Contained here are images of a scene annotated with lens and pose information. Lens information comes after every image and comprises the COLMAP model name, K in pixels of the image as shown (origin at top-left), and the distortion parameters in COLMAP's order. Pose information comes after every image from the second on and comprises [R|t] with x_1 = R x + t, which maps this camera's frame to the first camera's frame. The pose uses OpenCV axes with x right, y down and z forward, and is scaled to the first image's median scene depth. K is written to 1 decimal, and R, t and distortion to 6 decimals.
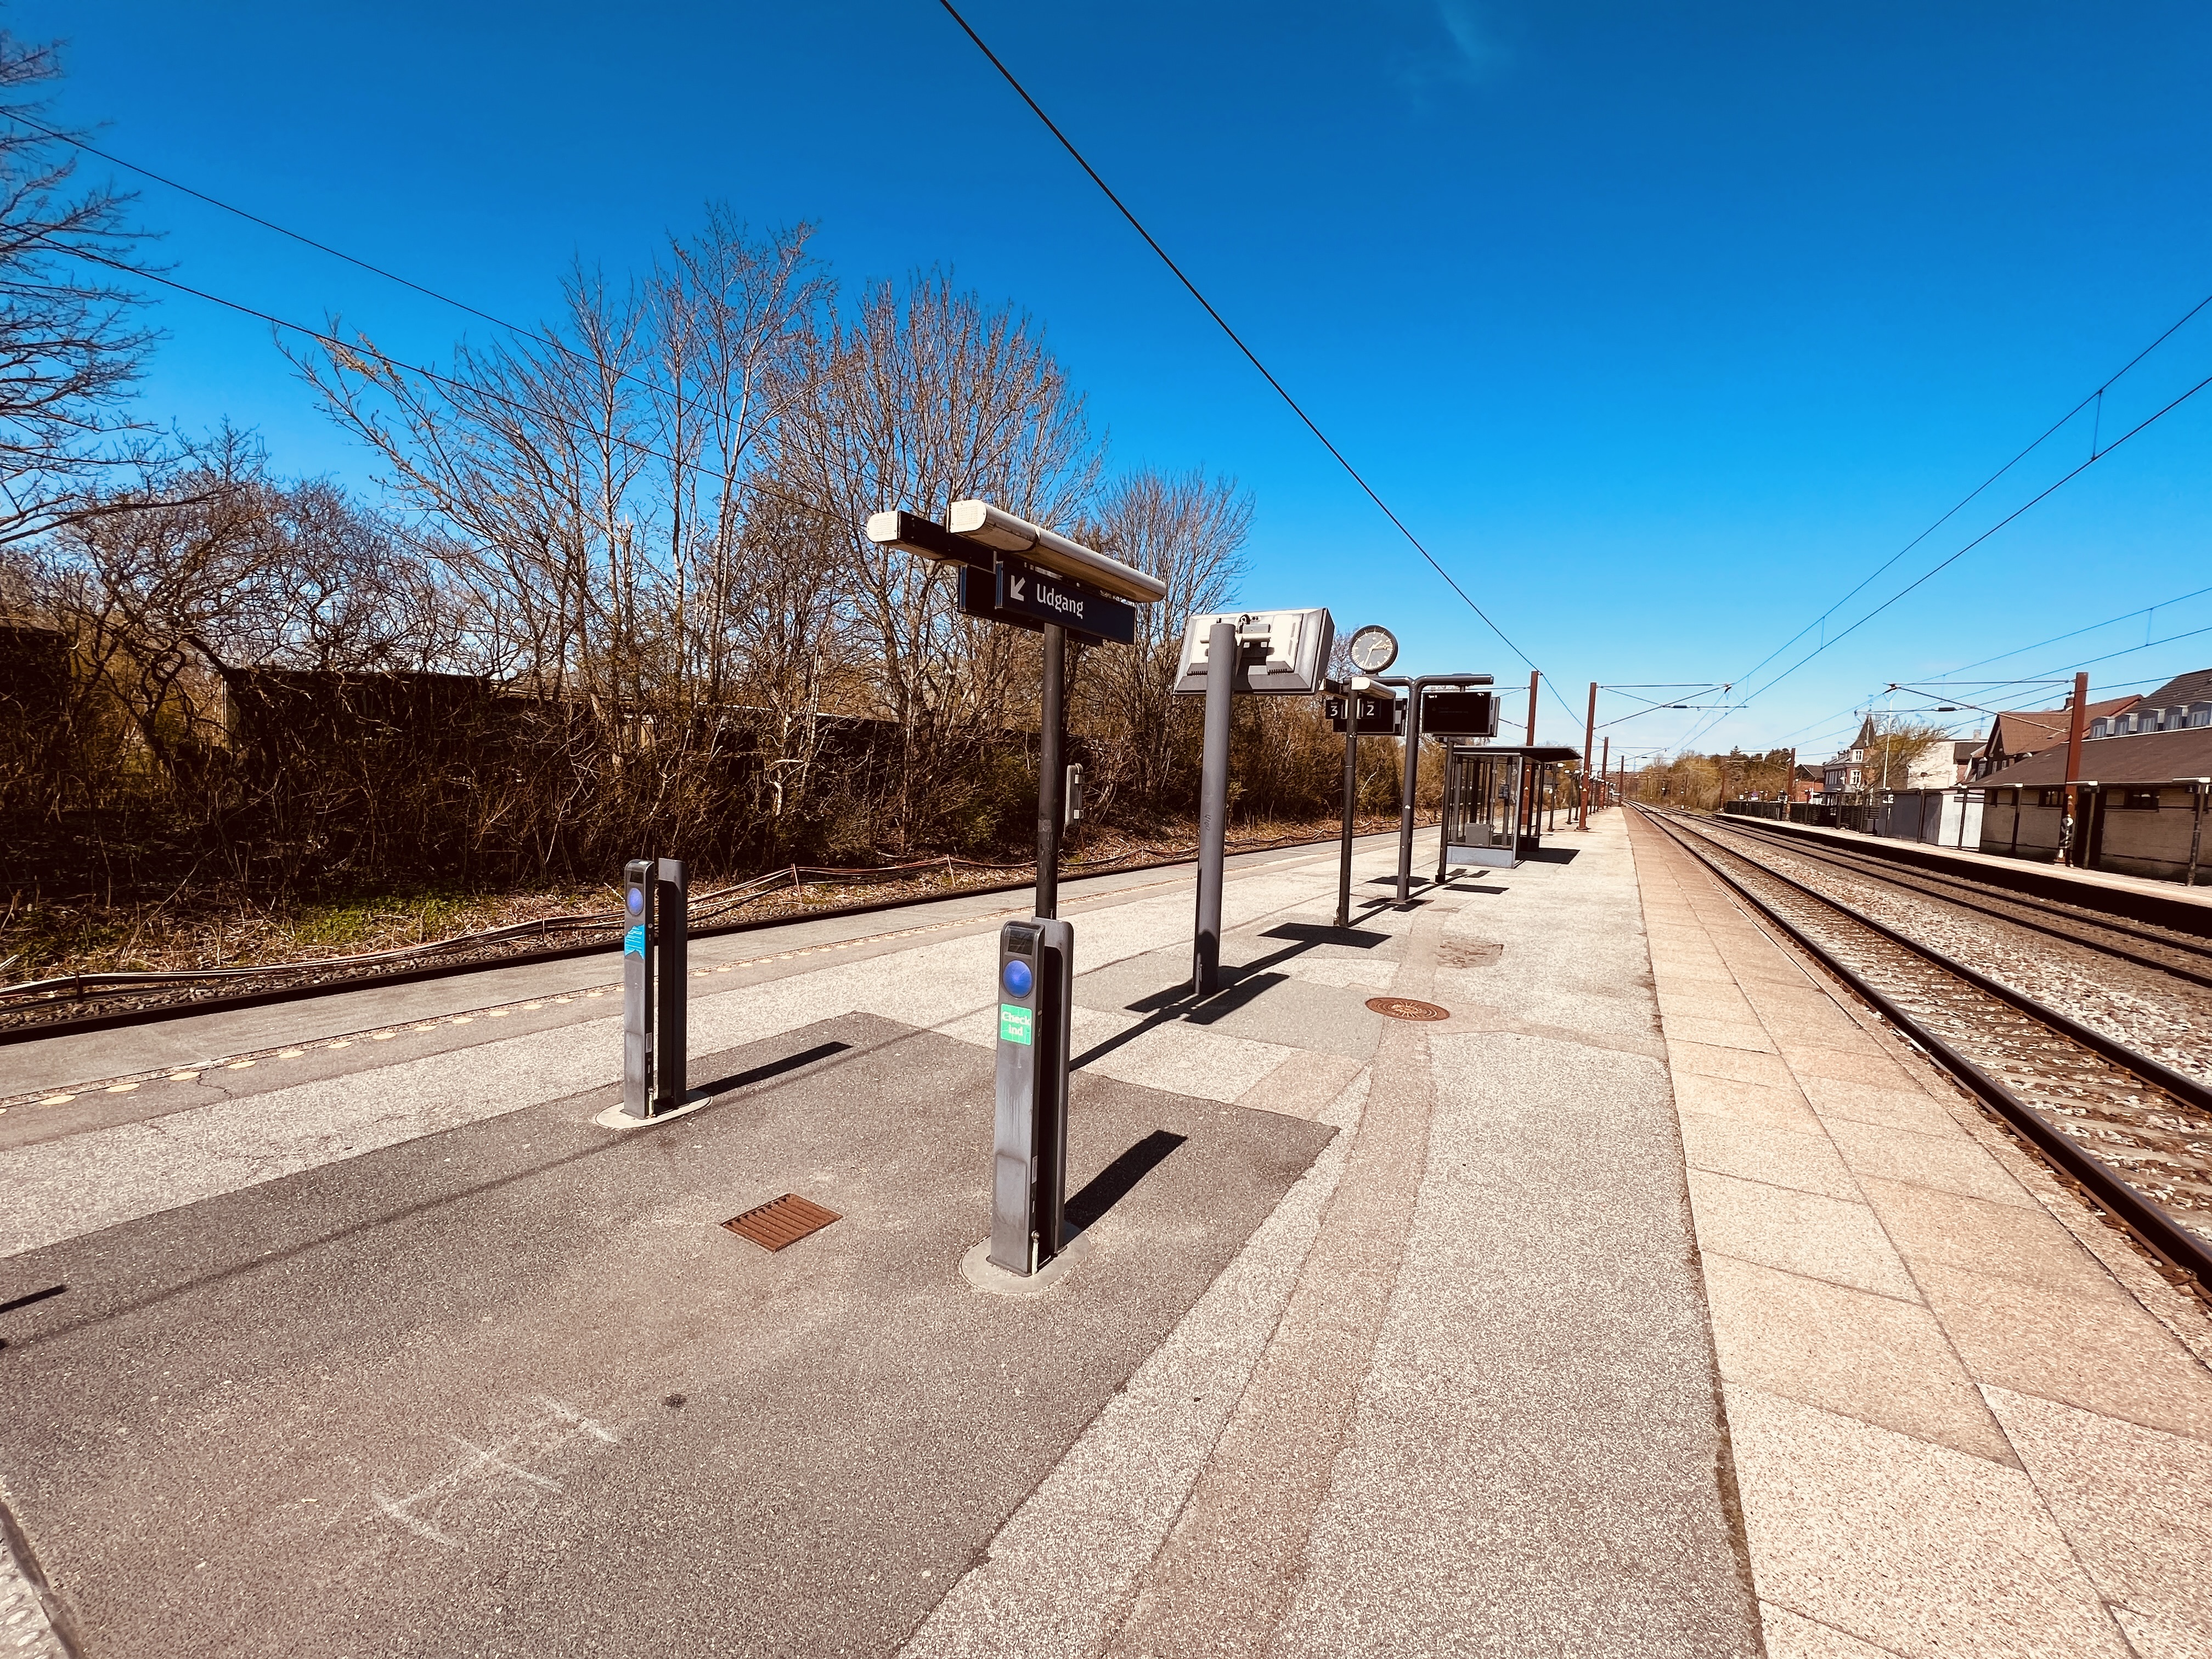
lens RADIAL K [[885.2, 0, 1112.1], [0, 885.2, 836.1], [0, 0, 1]] dist [-0.002582, 0.002016]
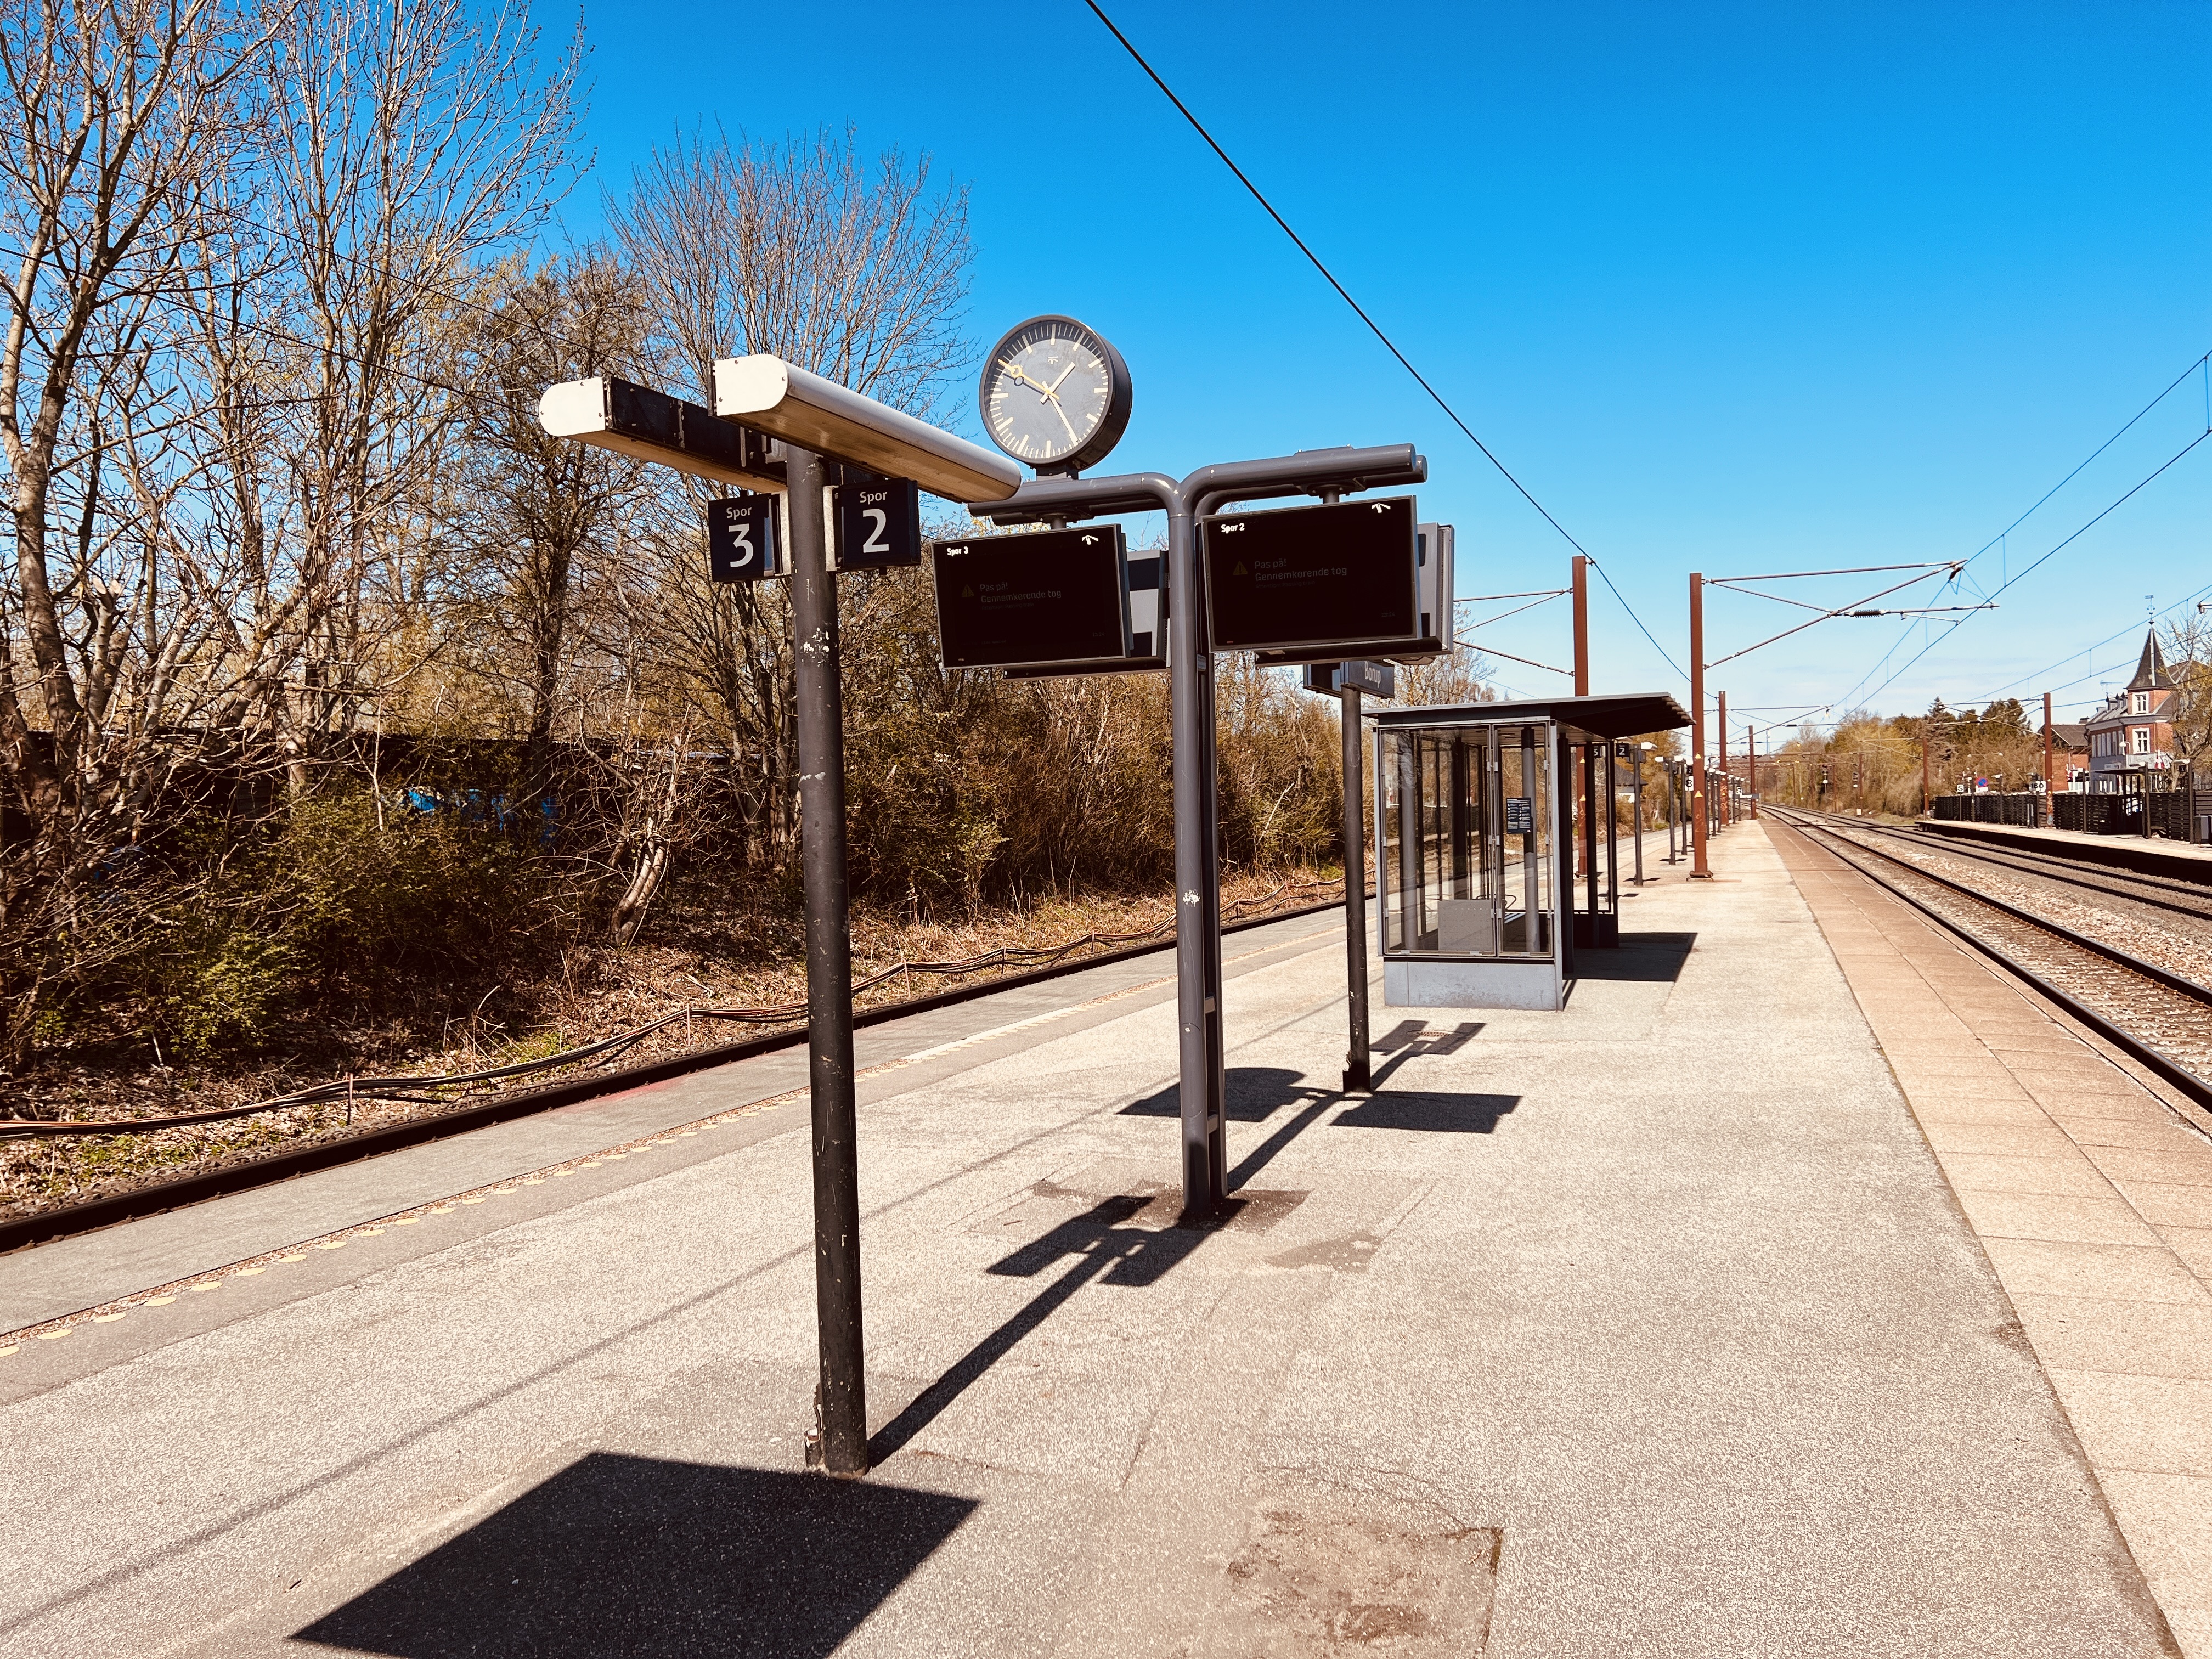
lens RADIAL K [[1707.2, 0, 1101.6], [0, 1707.2, 830.0], [0, 0, 1]] dist [0.056469, -0.062797]
pose [[0.985327, -0.062953, 0.158642, 0.065921], [0.071894, 0.996094, -0.051261, -0.008295], [-0.154795, 0.061914, 0.986005, 0.131351]]
